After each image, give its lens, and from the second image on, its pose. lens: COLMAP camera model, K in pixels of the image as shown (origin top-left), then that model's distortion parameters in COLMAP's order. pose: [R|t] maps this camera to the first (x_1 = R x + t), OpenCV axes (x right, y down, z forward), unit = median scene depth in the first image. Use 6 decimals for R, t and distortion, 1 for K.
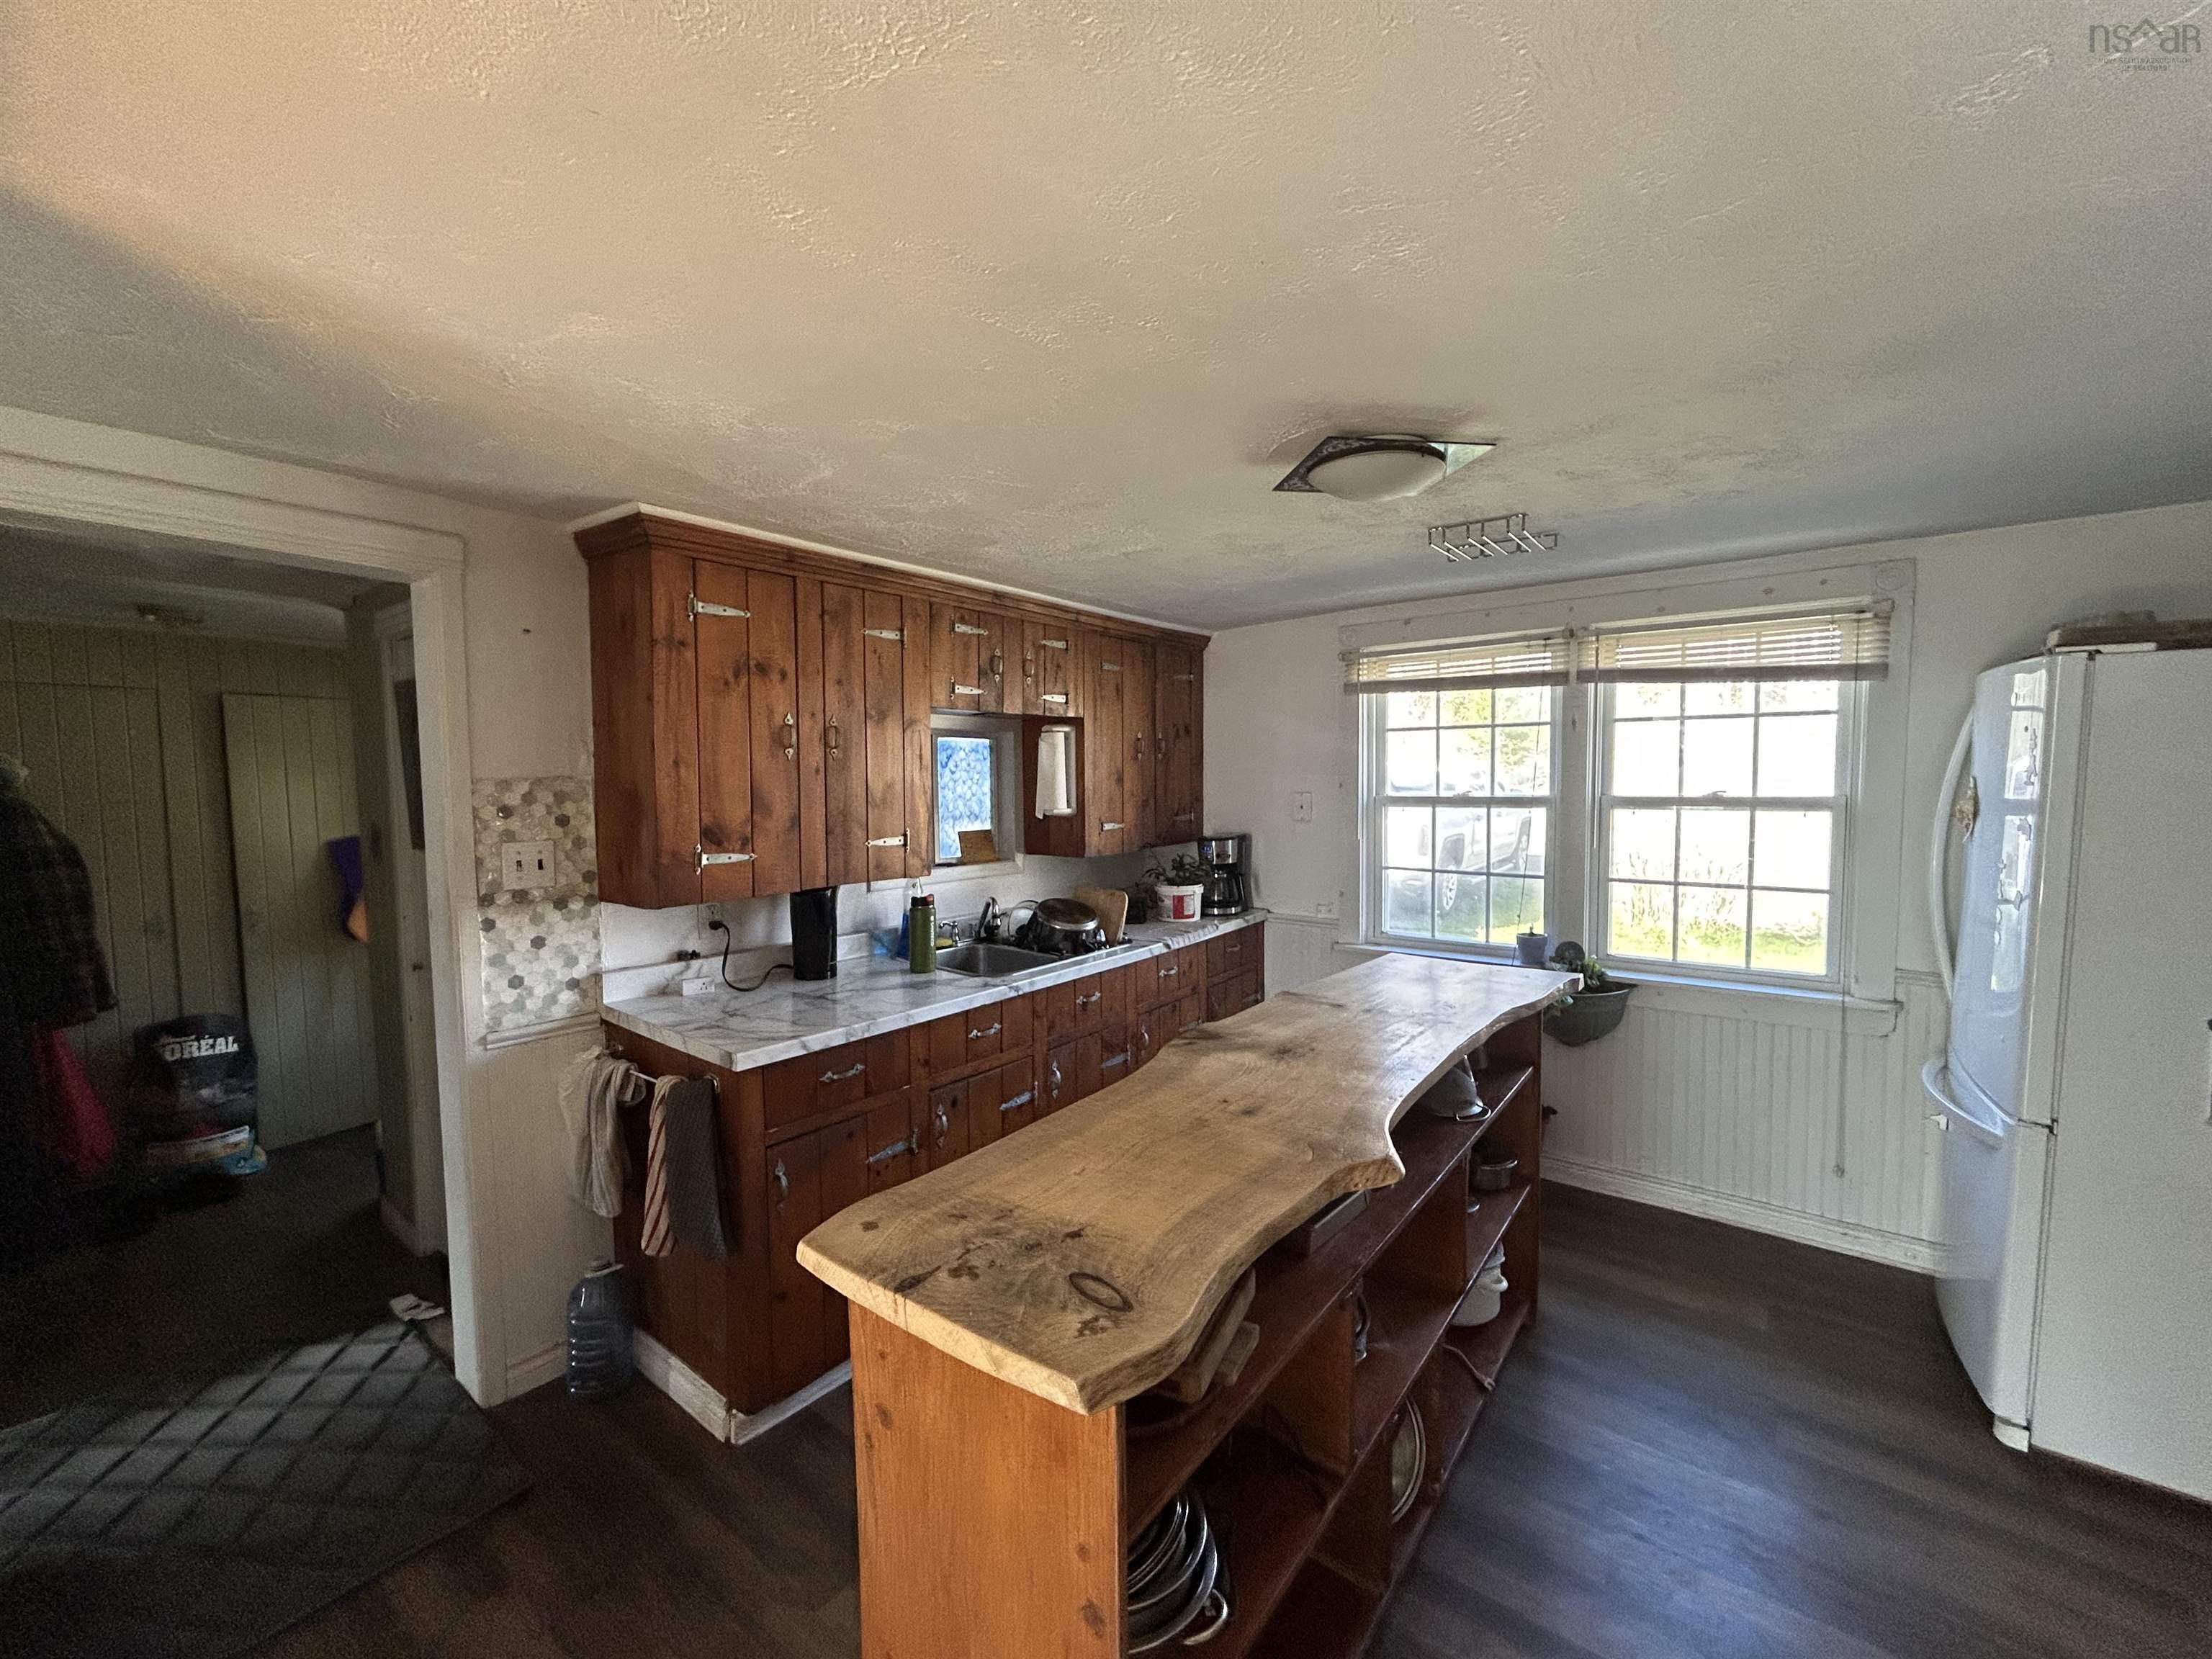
lens RADIAL K [[902.1, 0, 1106.8], [0, 902.1, 823.2], [0, 0, 1]] dist [-0.000619, -0.000983]
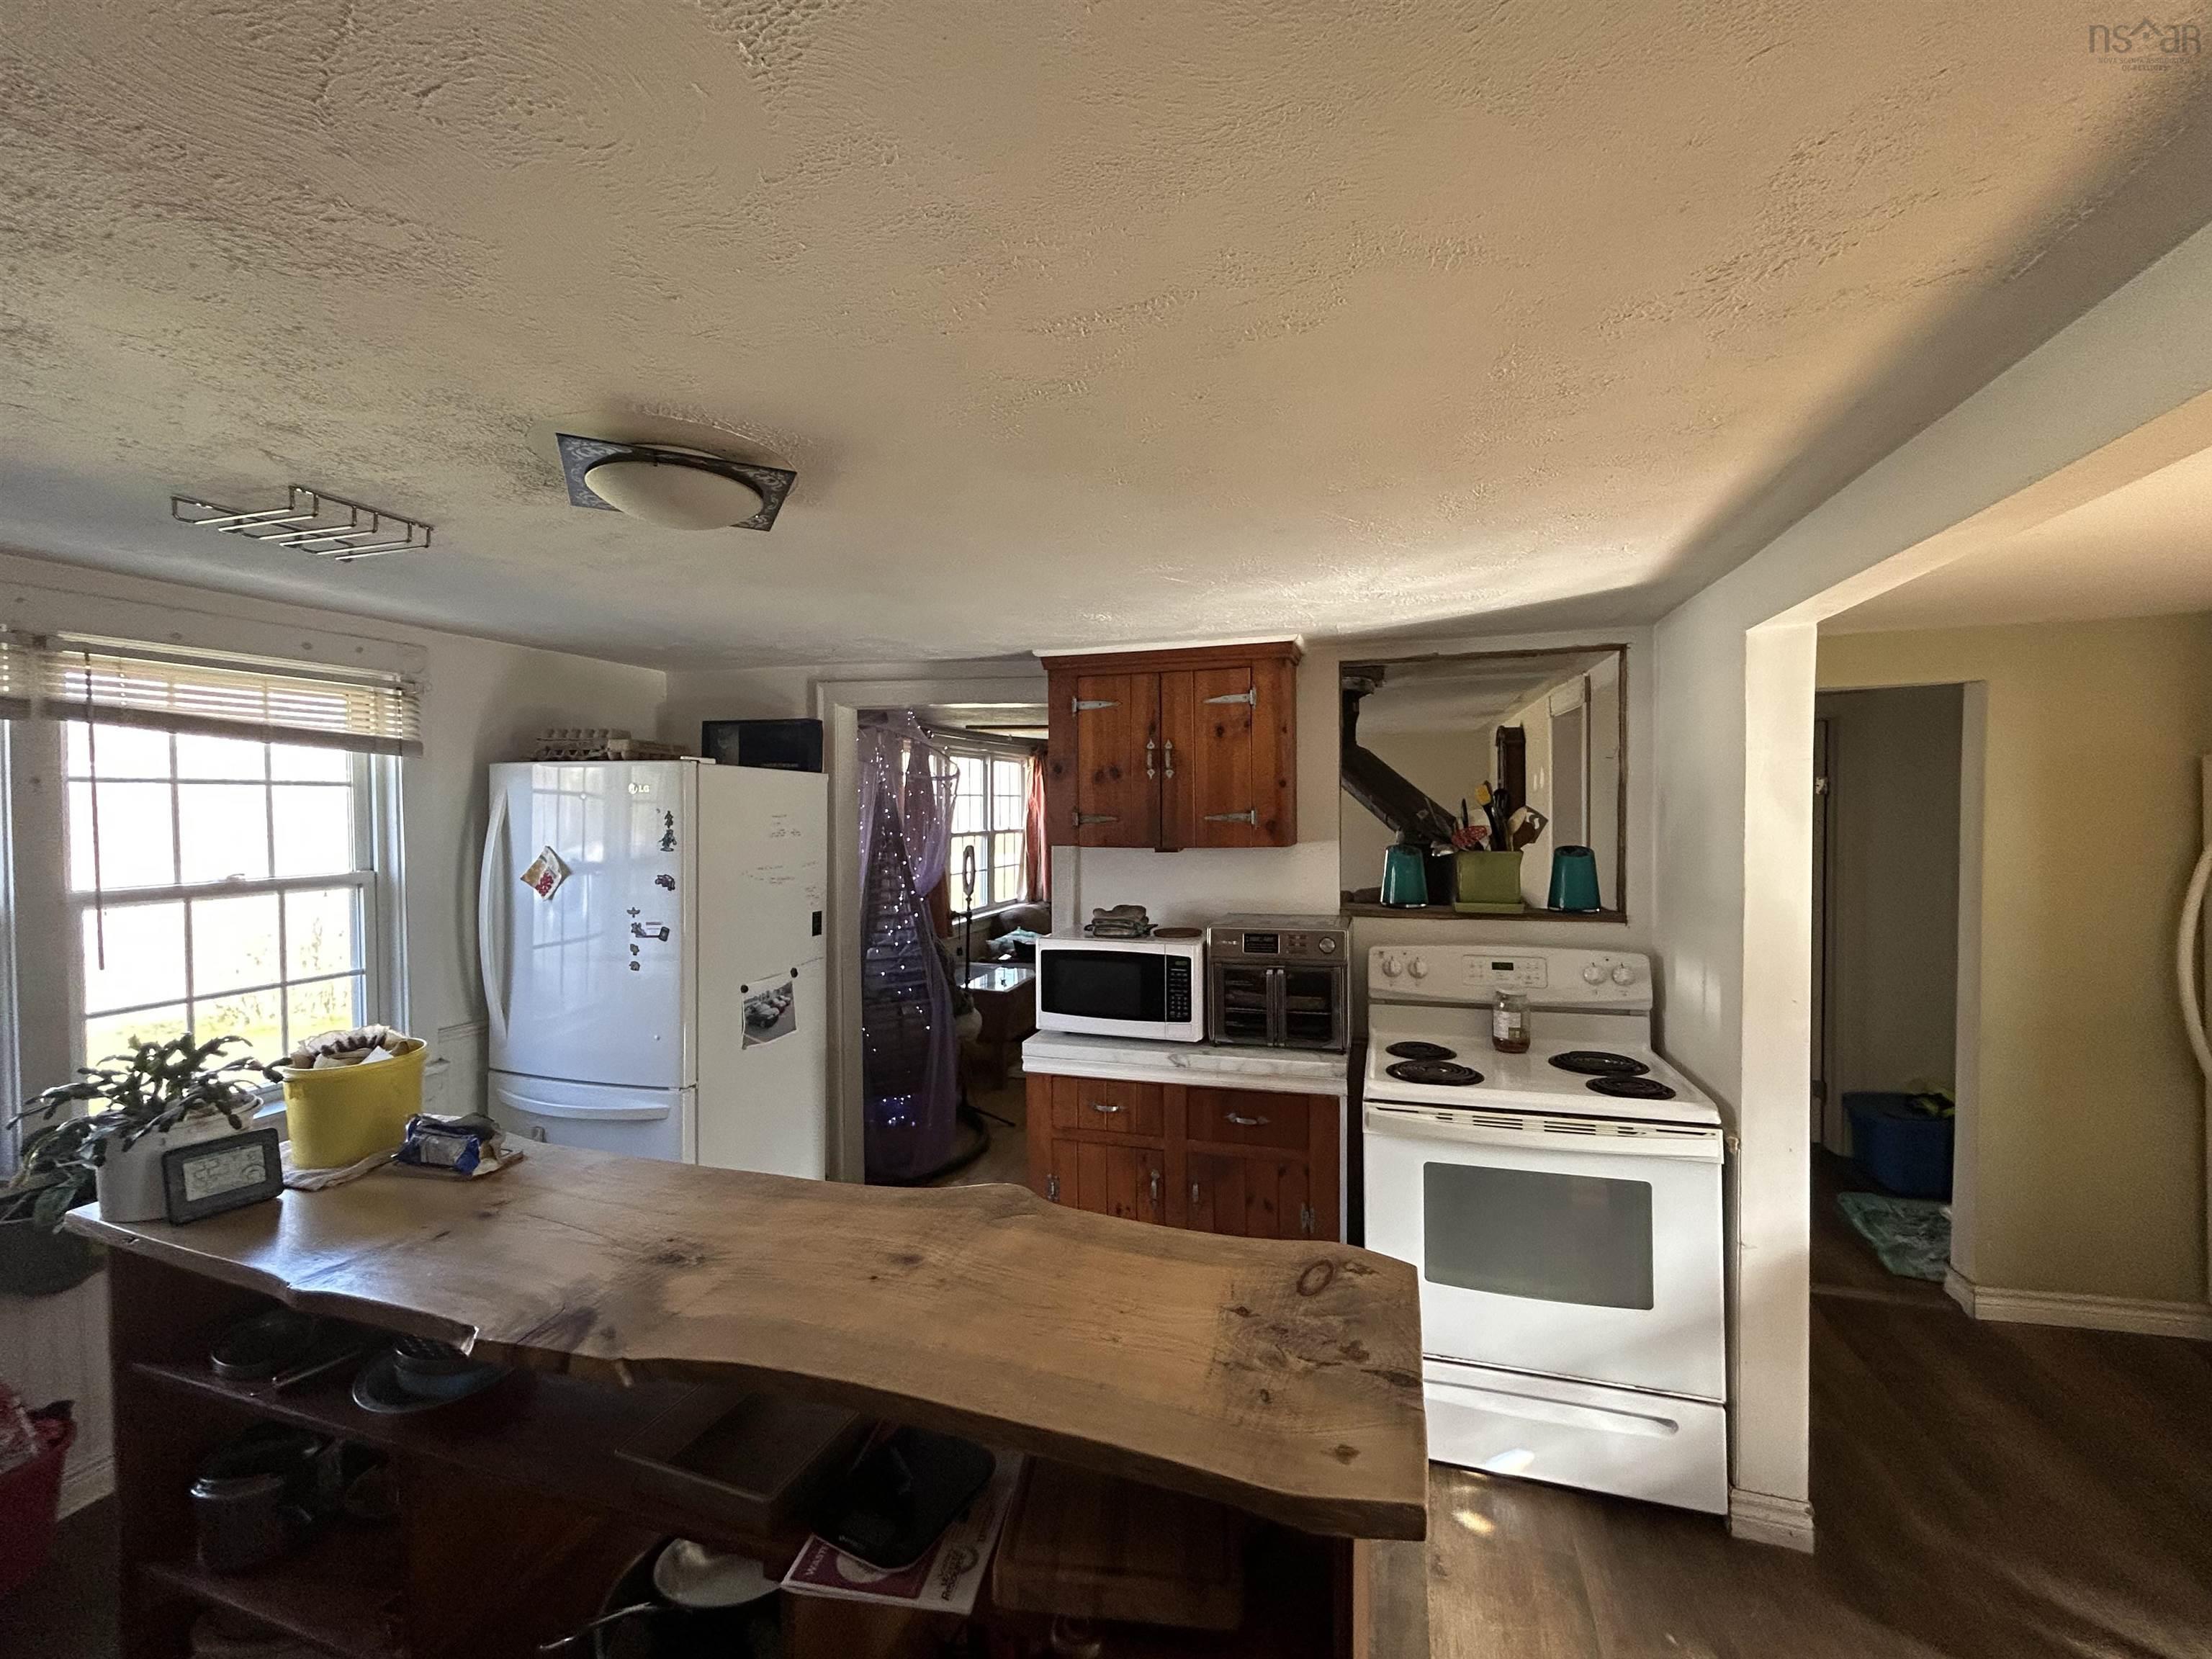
lens RADIAL K [[902.1, 0, 1112.1], [0, 902.1, 831.9], [0, 0, 1]] dist [-0.000619, -0.000983]
pose [[-0.340164, -0.010510, 0.940307, -0.423720], [0.067710, 0.997068, 0.035639, -0.059482], [-0.937925, 0.075791, -0.338455, 0.649829]]
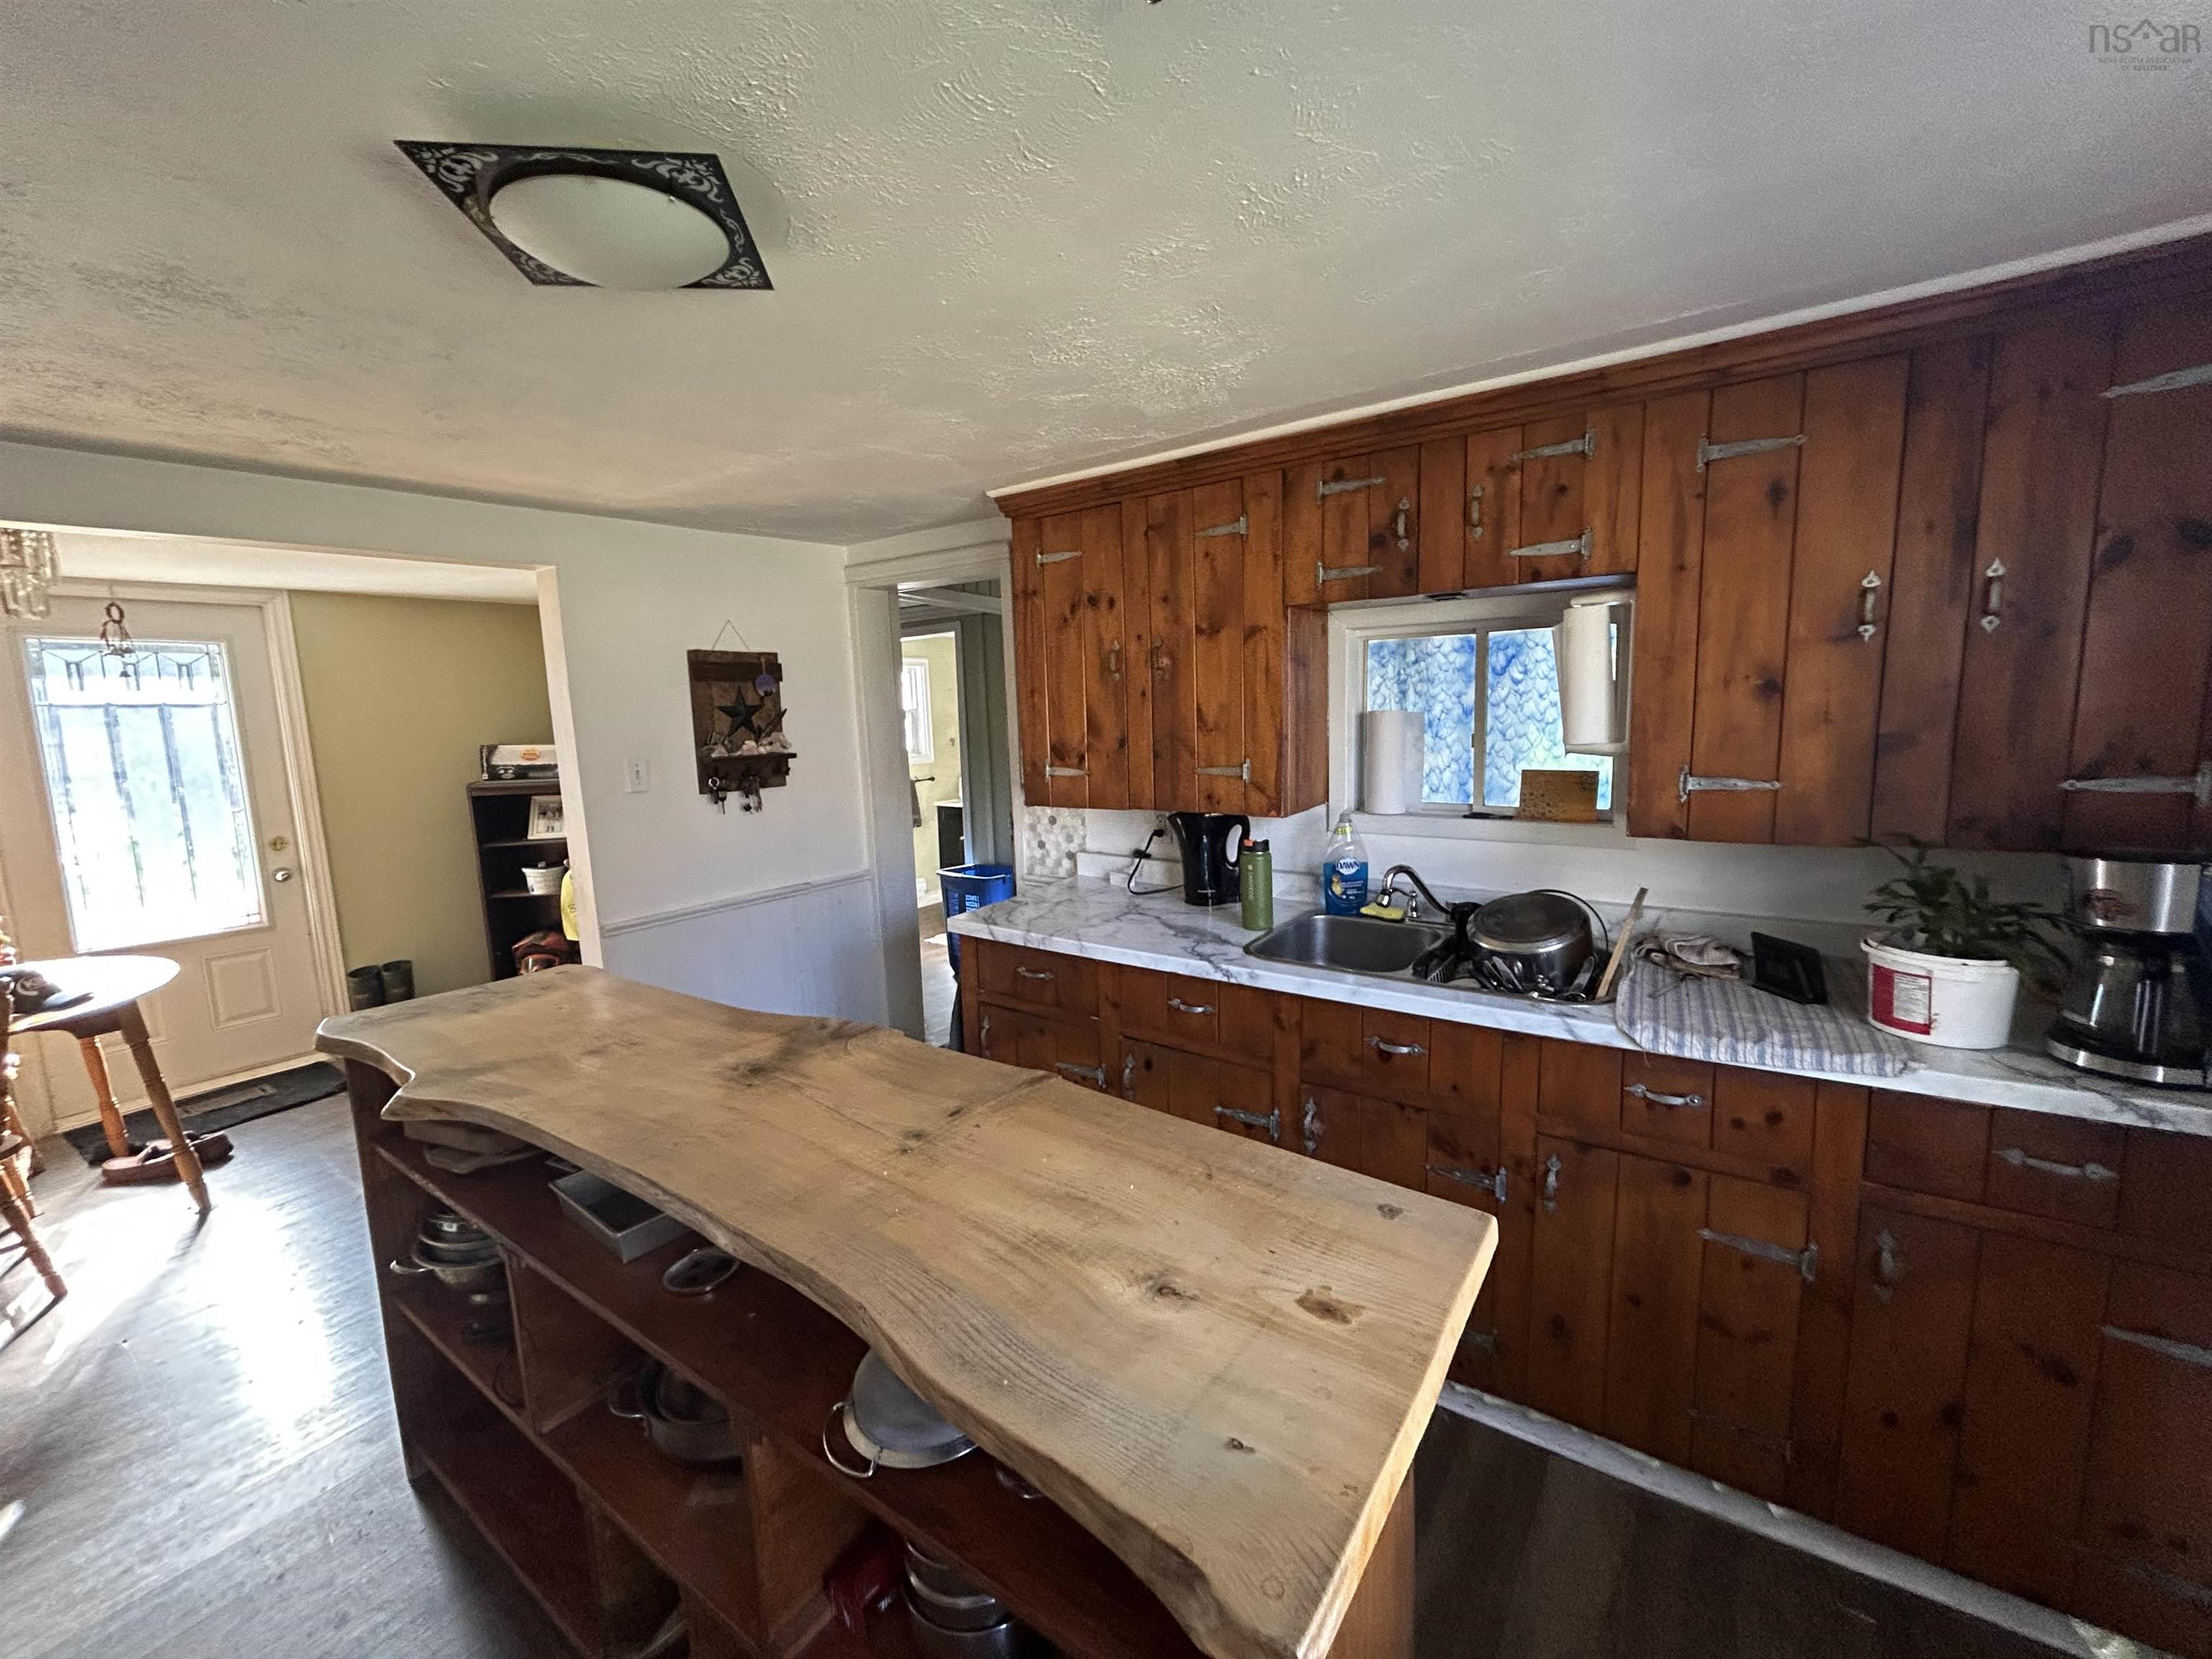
lens RADIAL K [[902.1, 0, 1102.8], [0, 902.1, 827.3], [0, 0, 1]] dist [-0.000619, -0.000983]
pose [[0.034690, 0.141903, -0.989273, 0.692748], [-0.020284, 0.989764, 0.141262, -0.052014], [0.999192, 0.015166, 0.037213, 0.923933]]
